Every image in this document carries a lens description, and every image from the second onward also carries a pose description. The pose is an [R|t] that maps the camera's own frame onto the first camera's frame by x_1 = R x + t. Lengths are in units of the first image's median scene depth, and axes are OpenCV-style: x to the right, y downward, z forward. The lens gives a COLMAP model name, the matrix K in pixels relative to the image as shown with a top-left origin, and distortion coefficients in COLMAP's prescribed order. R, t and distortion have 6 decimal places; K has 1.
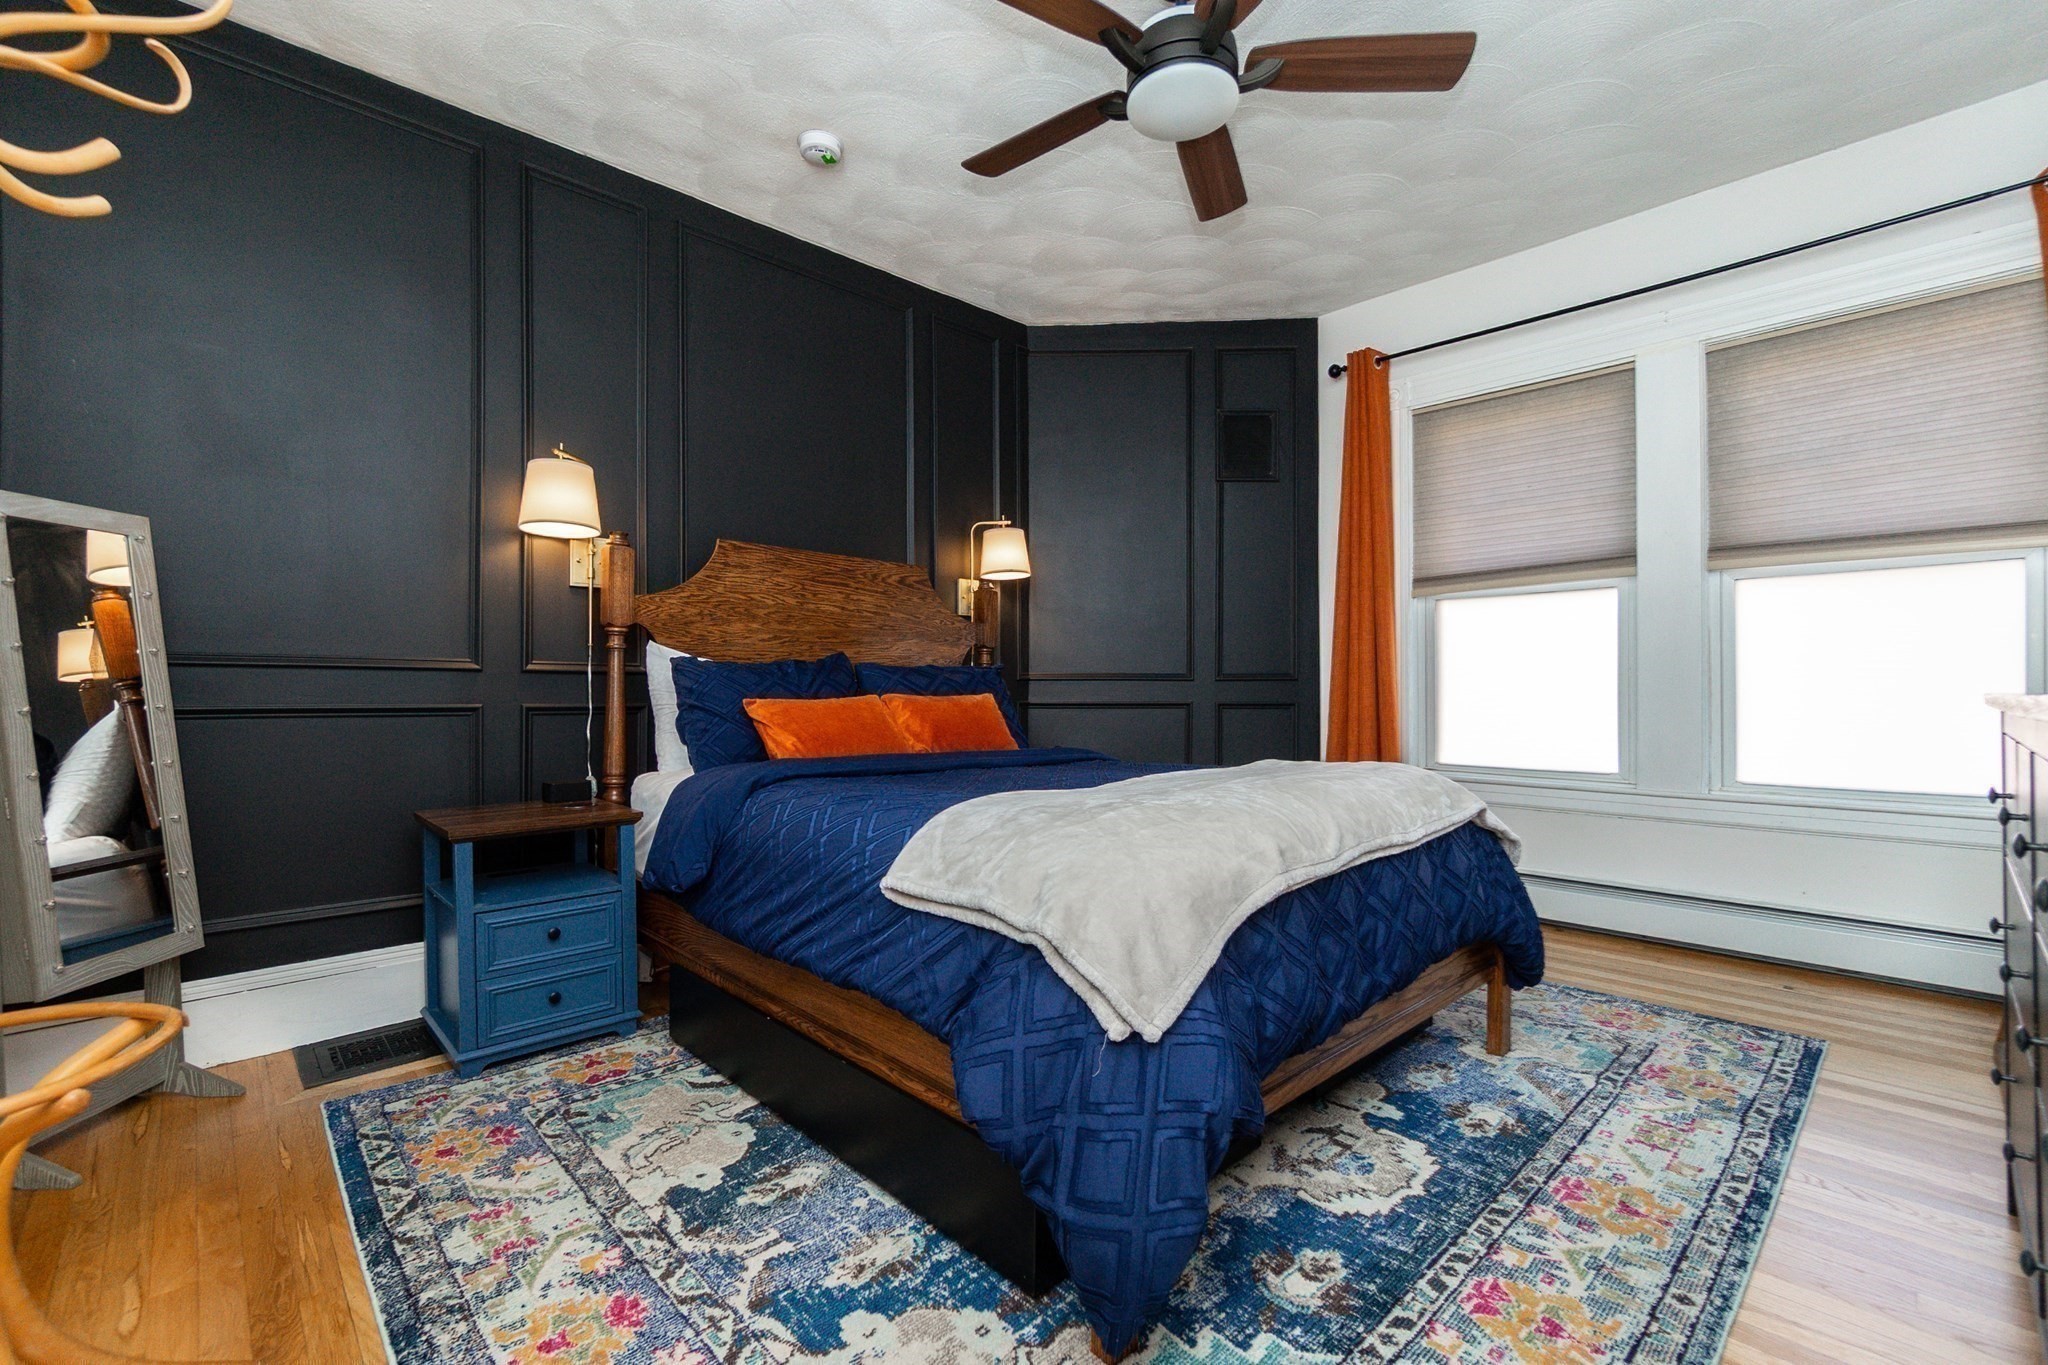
lens RADIAL K [[882.0, 0, 1024.5], [0, 882.0, 695.3], [0, 0, 1]] dist [-0.008569, 0.000578]
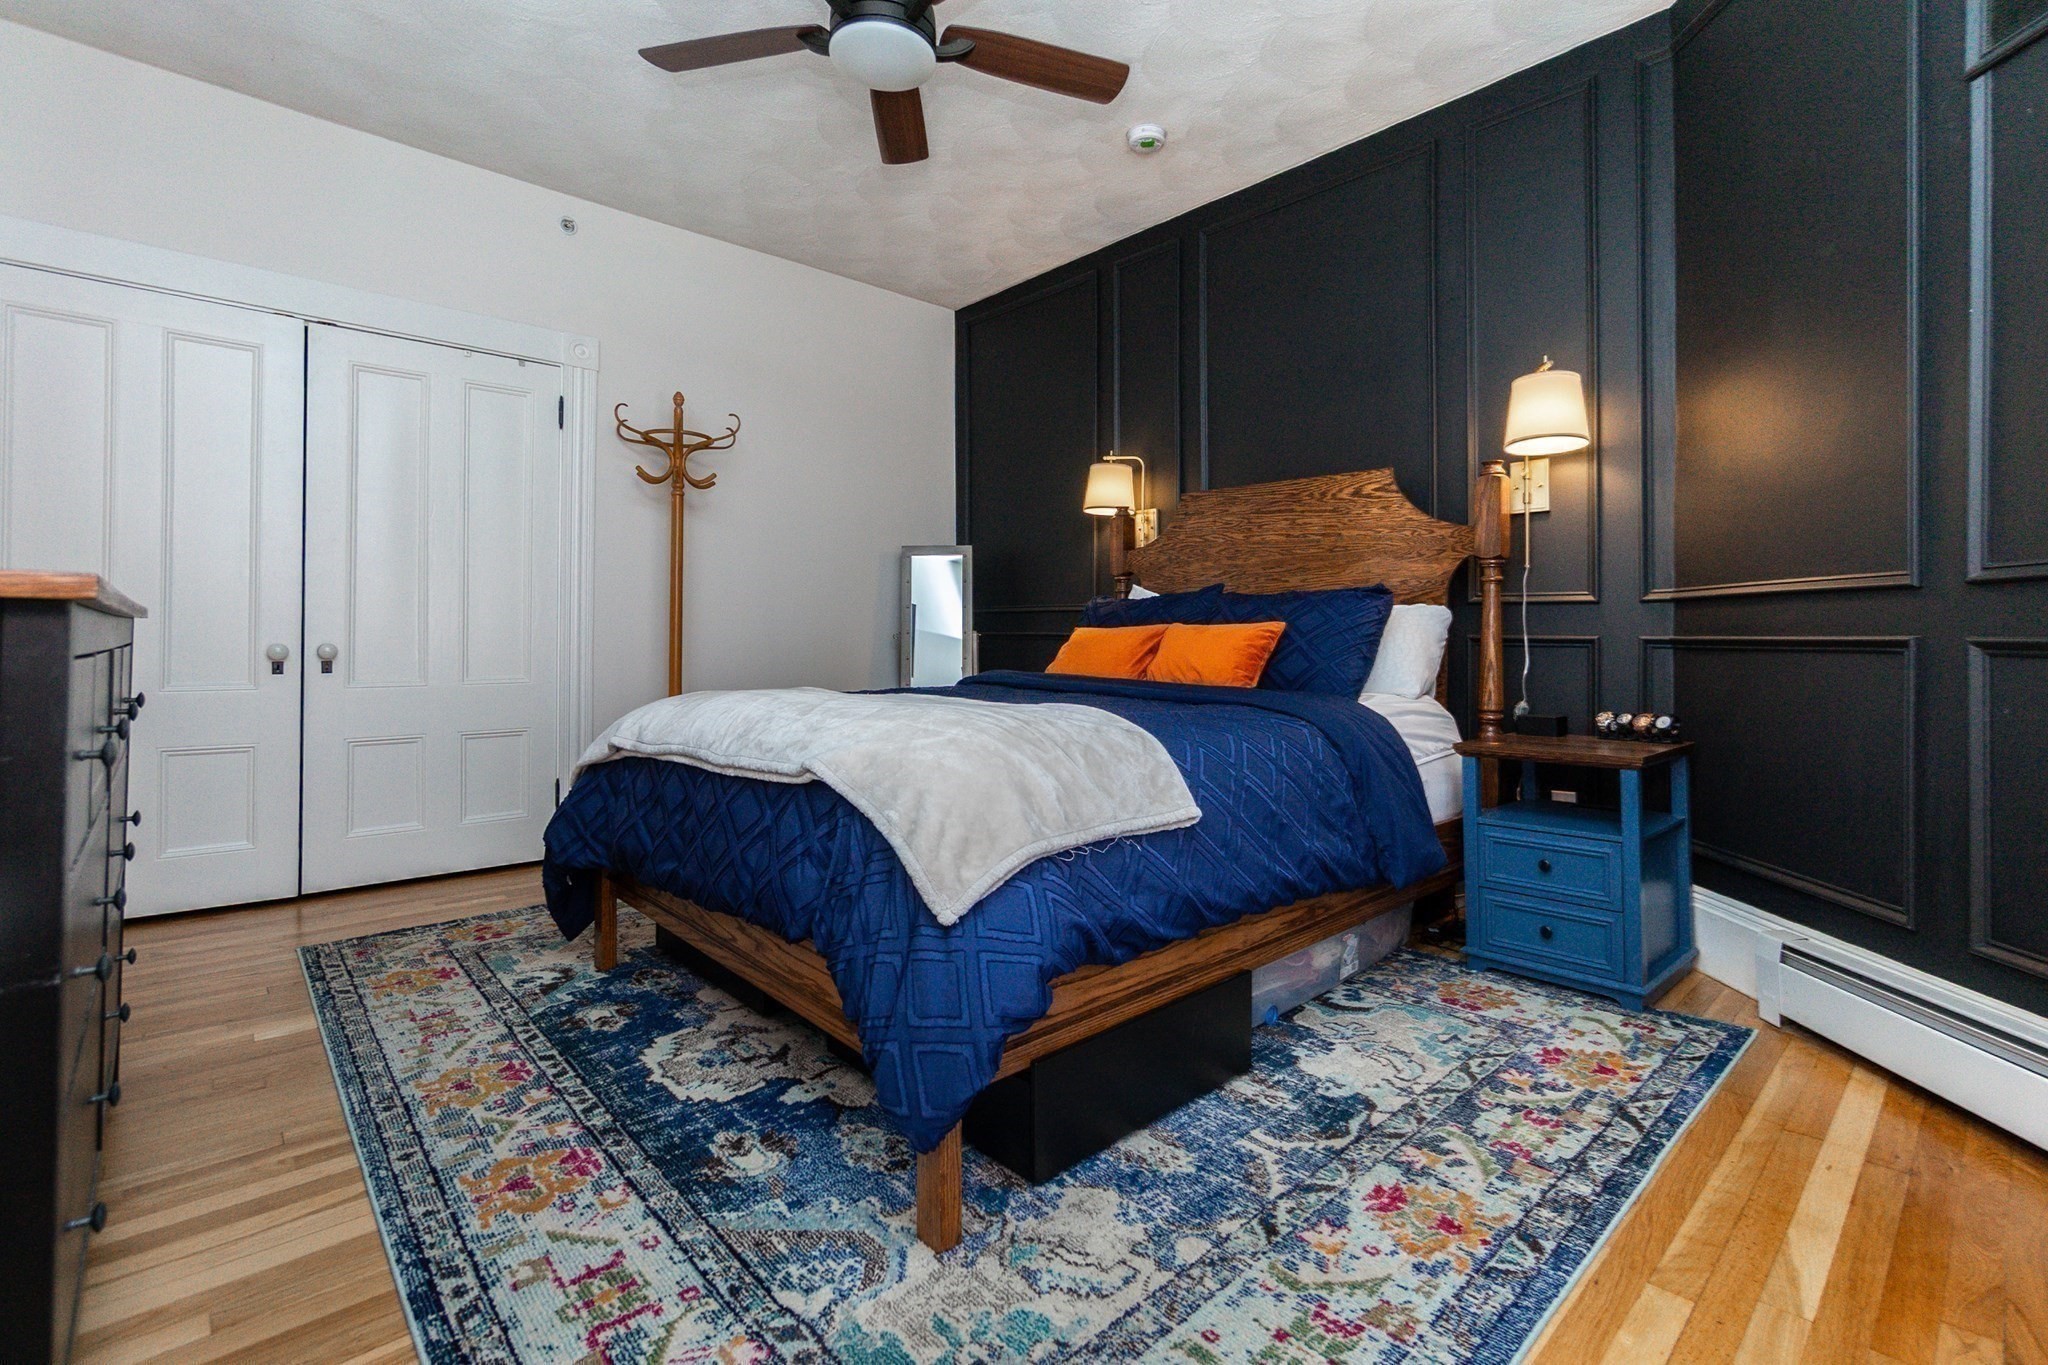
lens RADIAL K [[882.0, 0, 1034.9], [0, 882.0, 614.1], [0, 0, 1]] dist [-0.008569, 0.000578]
pose [[0.007948, -0.021556, -0.999736, 1.559471], [-0.005290, 0.999753, -0.021598, 0.020321], [0.999954, 0.005460, 0.007832, 1.476403]]
